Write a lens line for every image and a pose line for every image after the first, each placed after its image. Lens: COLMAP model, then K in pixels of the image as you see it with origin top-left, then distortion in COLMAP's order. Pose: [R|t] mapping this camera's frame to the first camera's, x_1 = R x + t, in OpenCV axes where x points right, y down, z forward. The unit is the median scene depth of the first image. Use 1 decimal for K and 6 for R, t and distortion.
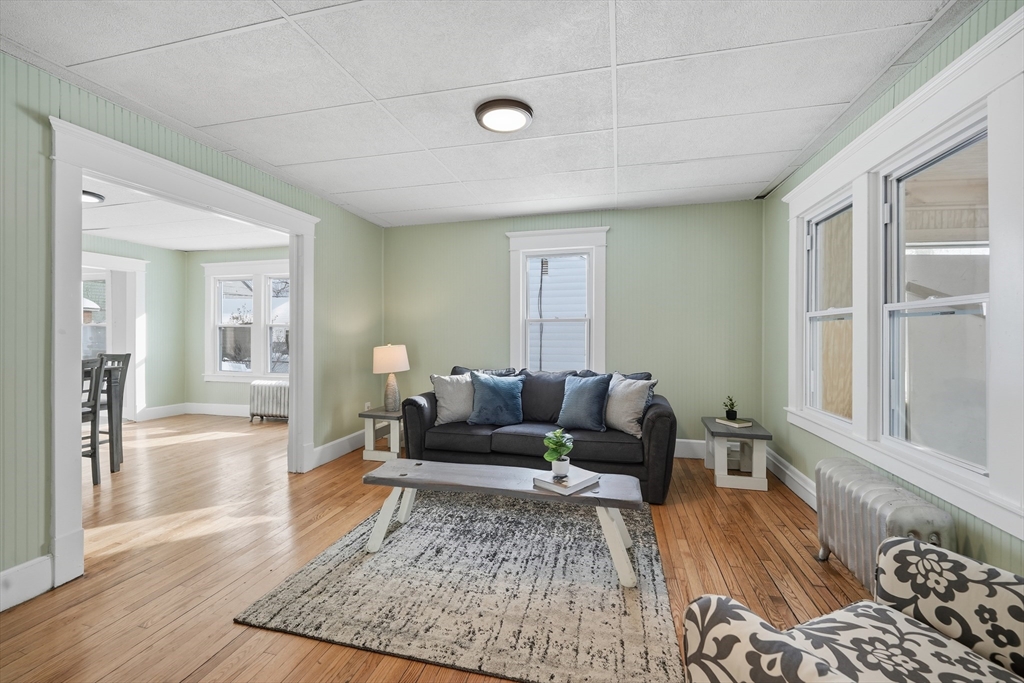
lens RADIAL K [[422.5, 0, 505.2], [0, 422.5, 333.8], [0, 0, 1]] dist [-0.007857, -0.001203]
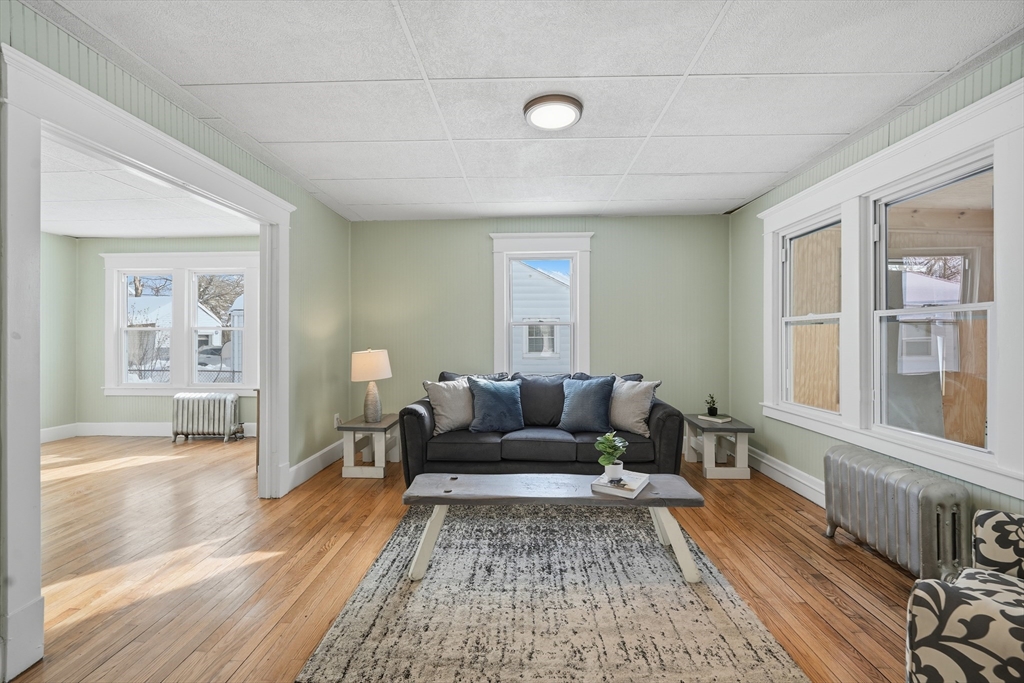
lens RADIAL K [[422.5, 0, 509.1], [0, 422.5, 337.1], [0, 0, 1]] dist [-0.007857, -0.001203]
pose [[0.976880, -0.002281, 0.213777, -0.280344], [0.002444, 0.999997, -0.000499, 0.000161], [-0.213775, 0.001010, 0.976882, 0.068613]]
